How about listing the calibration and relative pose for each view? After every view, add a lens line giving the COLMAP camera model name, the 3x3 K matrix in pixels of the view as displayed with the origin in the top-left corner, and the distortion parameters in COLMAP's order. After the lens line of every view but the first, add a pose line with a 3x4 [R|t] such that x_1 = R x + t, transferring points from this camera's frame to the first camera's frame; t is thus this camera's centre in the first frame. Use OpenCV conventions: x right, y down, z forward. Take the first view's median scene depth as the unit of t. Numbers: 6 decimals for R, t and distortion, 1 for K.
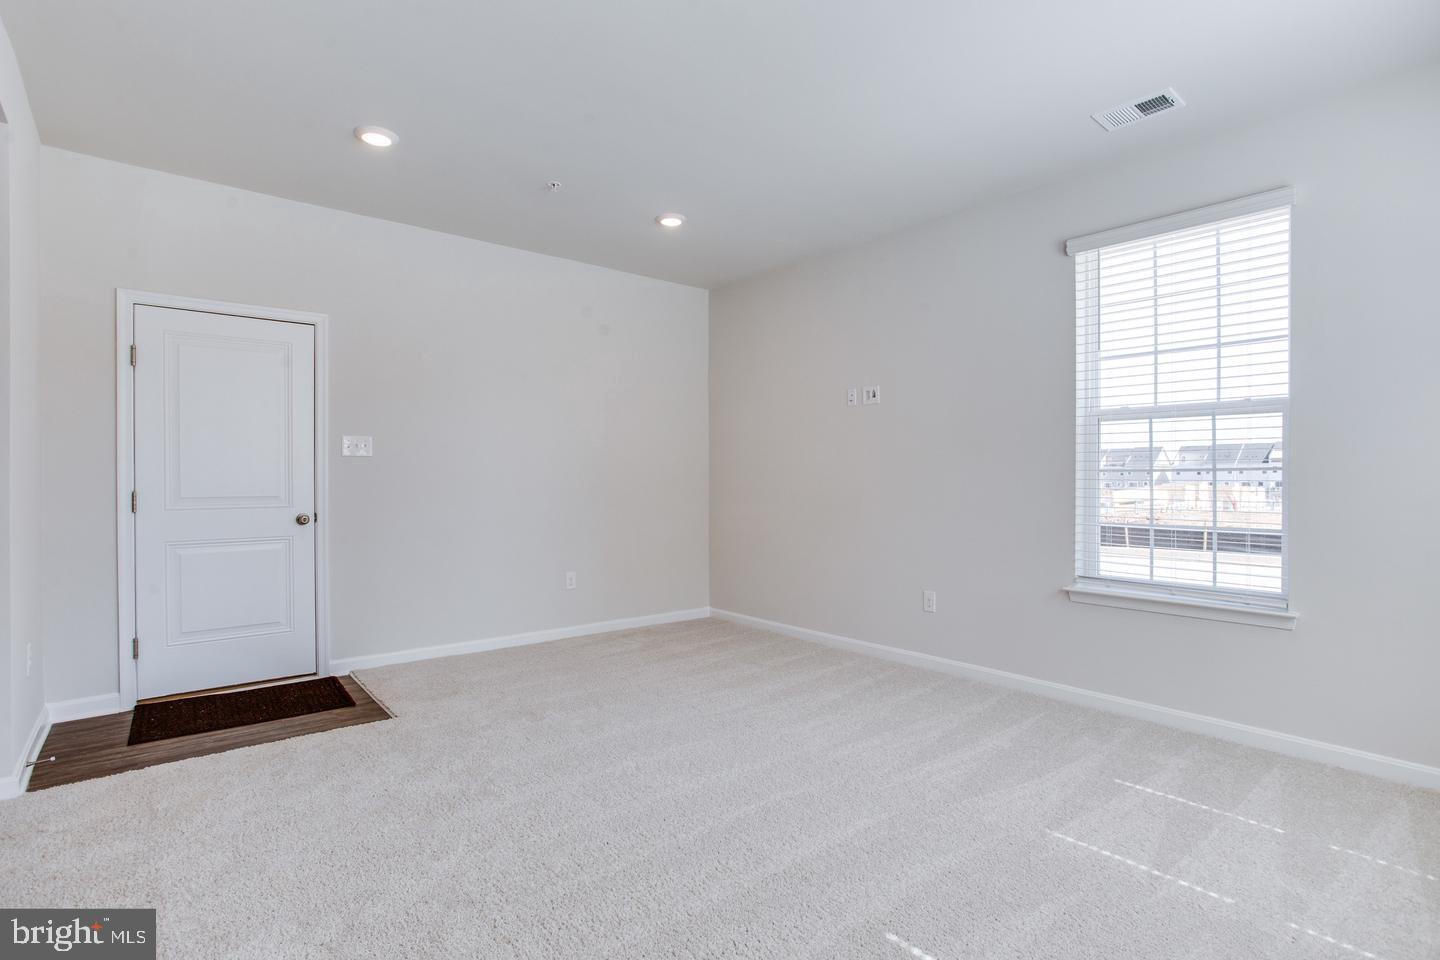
lens RADIAL K [[704.9, 0, 709.1], [0, 704.9, 485.0], [0, 0, 1]] dist [-0.041632, 0.024173]
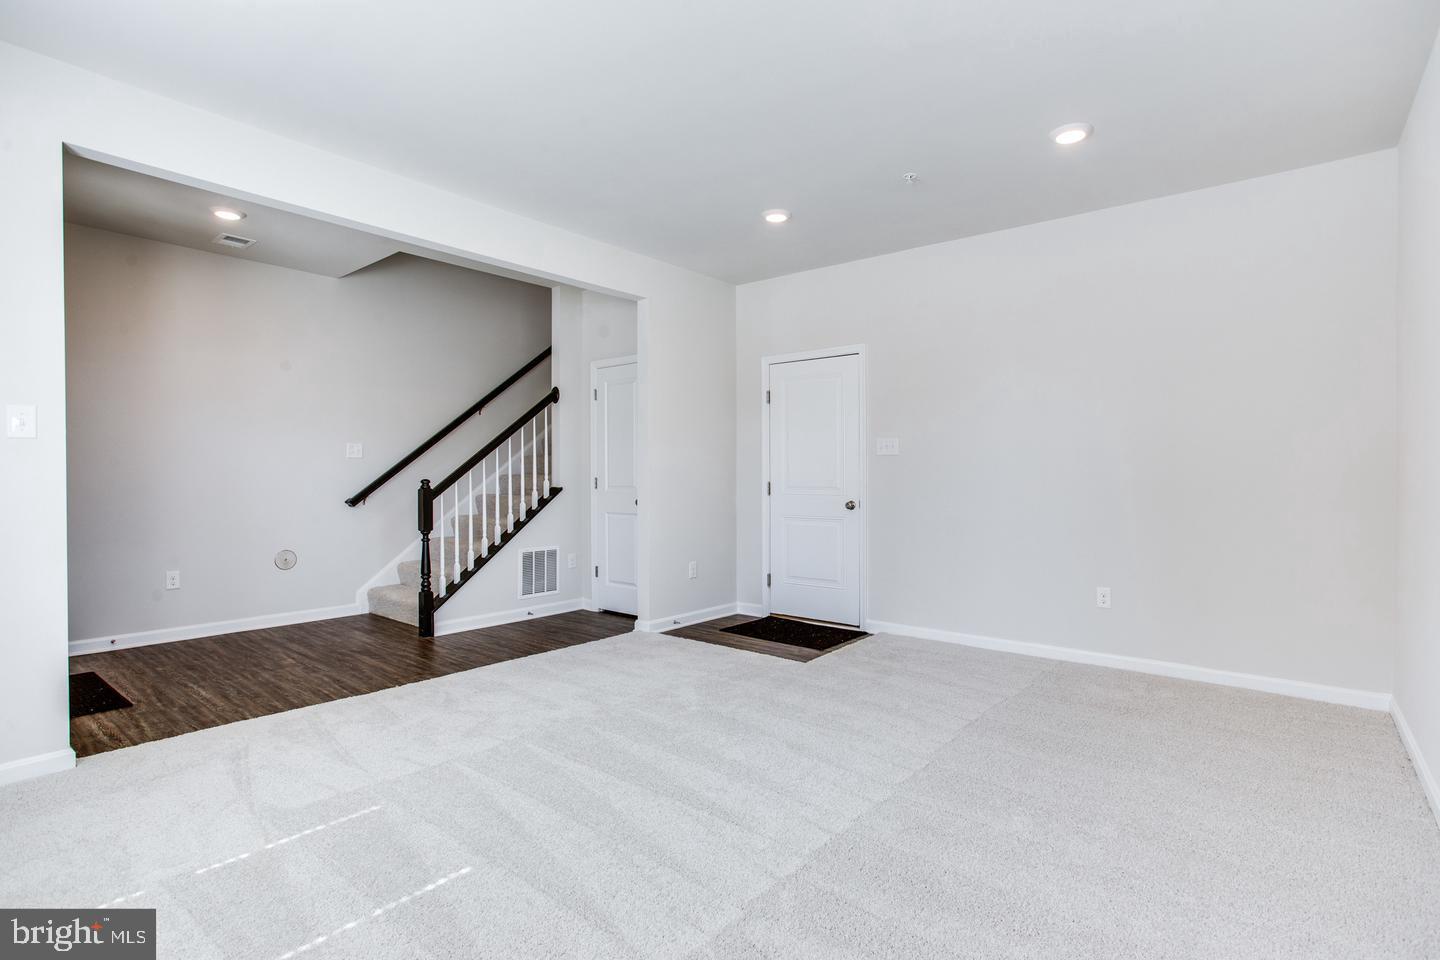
lens RADIAL K [[695.1, 0, 732.2], [0, 695.1, 483.2], [0, 0, 1]] dist [-0.038644, 0.021712]
pose [[0.199645, 0.012855, -0.979784, 0.708679], [-0.007803, 0.999903, 0.011529, -0.005427], [0.979837, 0.005344, 0.199725, 0.580994]]
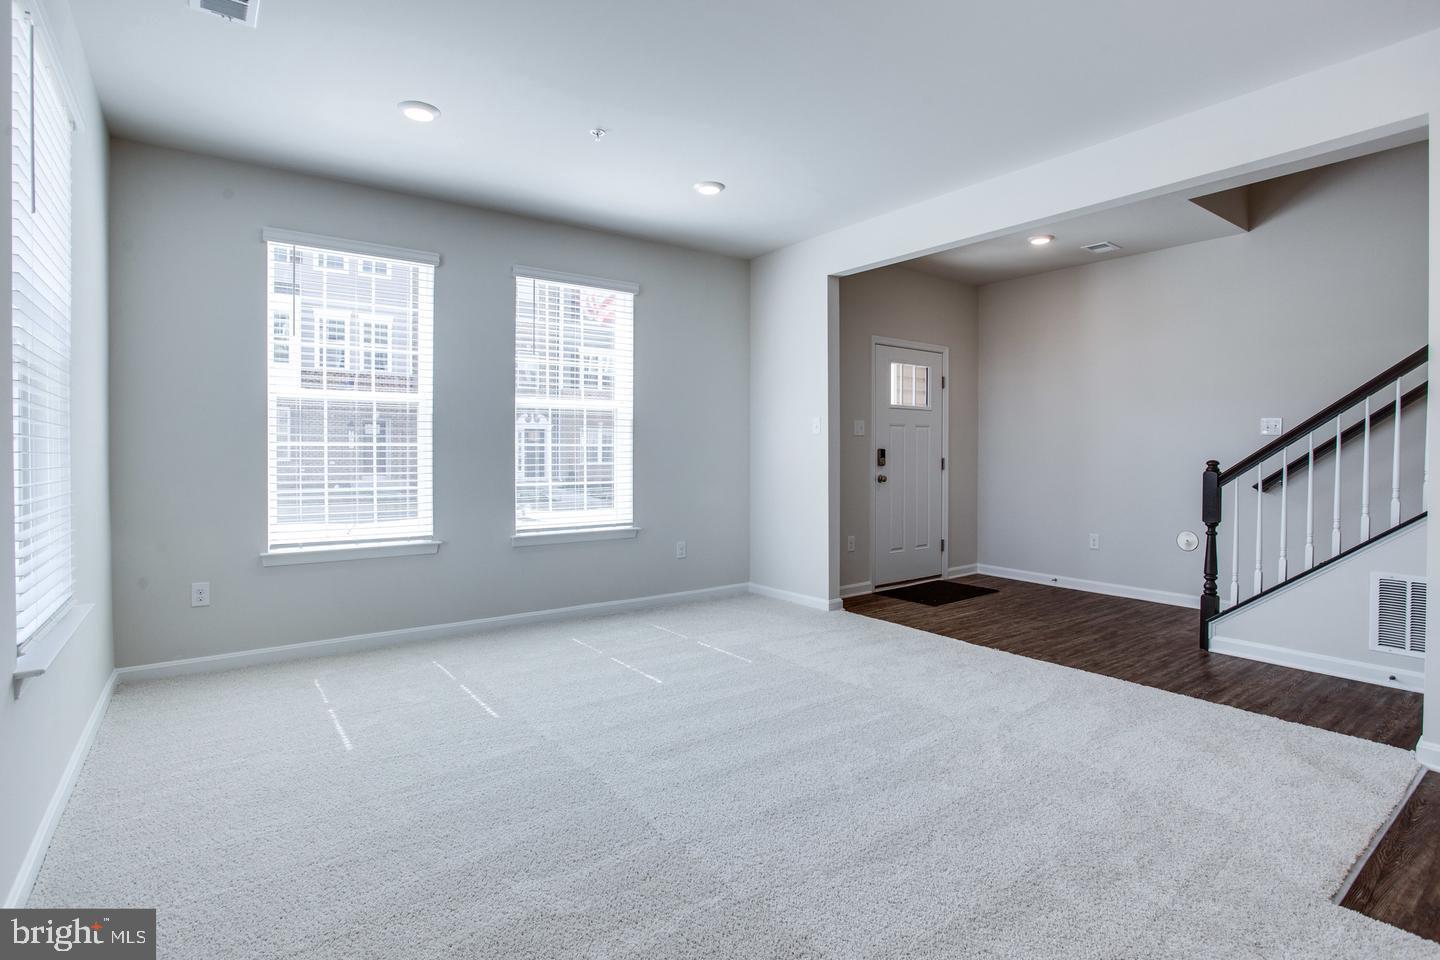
lens RADIAL K [[693.9, 0, 699.9], [0, 693.9, 456.7], [0, 0, 1]] dist [-0.024578, 0.000328]
pose [[-0.998324, -0.003933, 0.057741, 0.012812], [-0.003034, 0.999873, 0.015648, -0.013686], [-0.057795, 0.015447, -0.998209, 1.443630]]
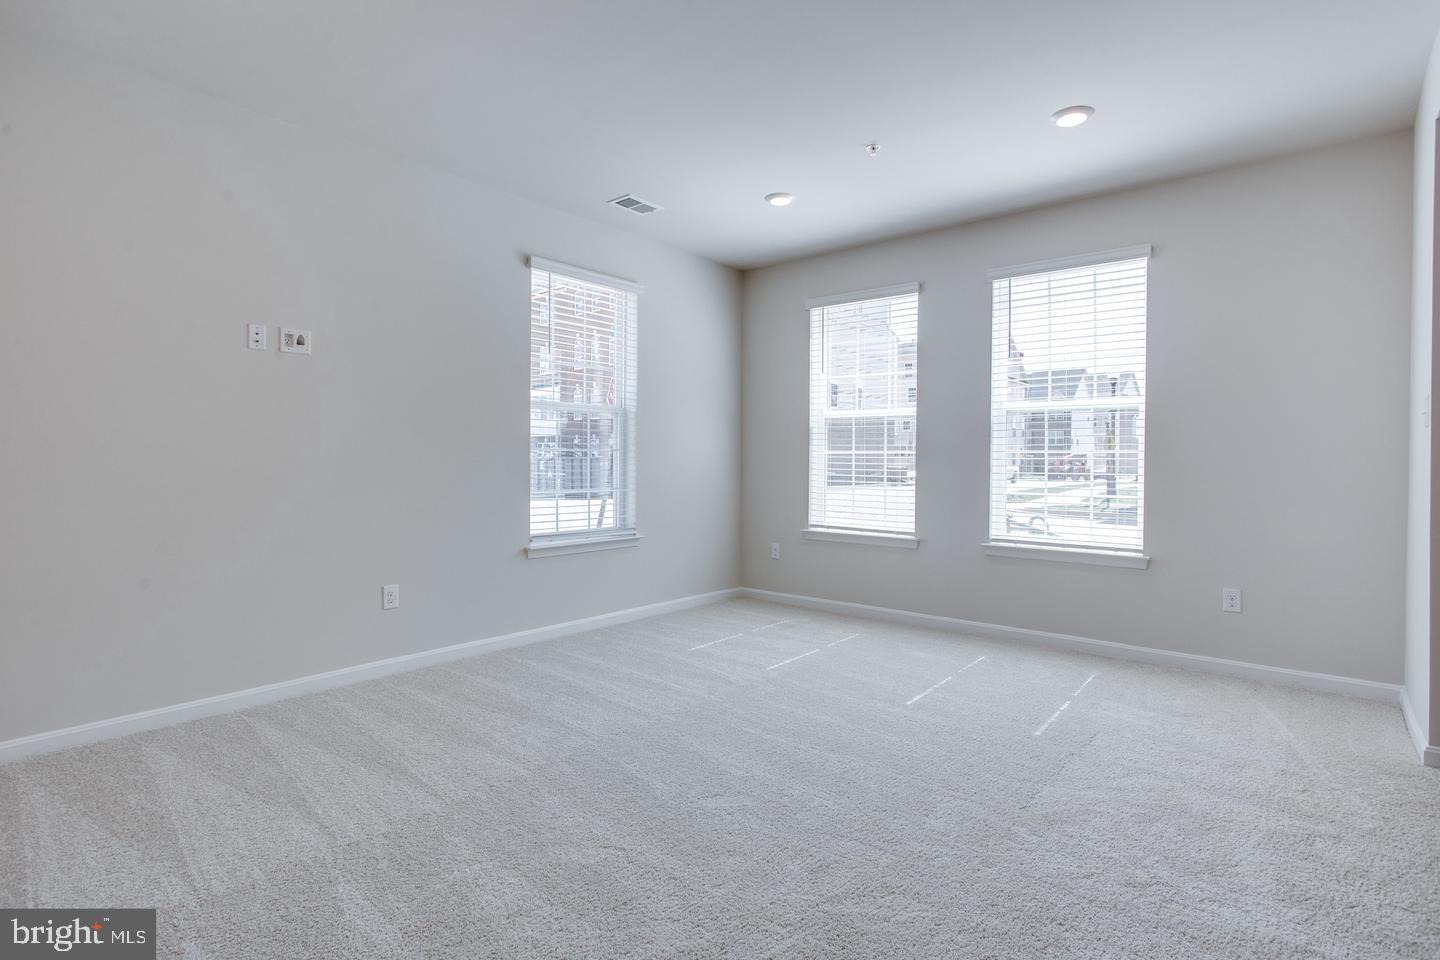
lens RADIAL K [[705.4, 0, 764.8], [0, 705.4, 461.3], [0, 0, 1]] dist [-0.042154, -0.000006]
pose [[-0.207603, -0.008931, 0.978172, -0.735421], [0.002614, 0.999950, 0.009685, -0.010318], [-0.978210, 0.004568, -0.207570, 0.856174]]
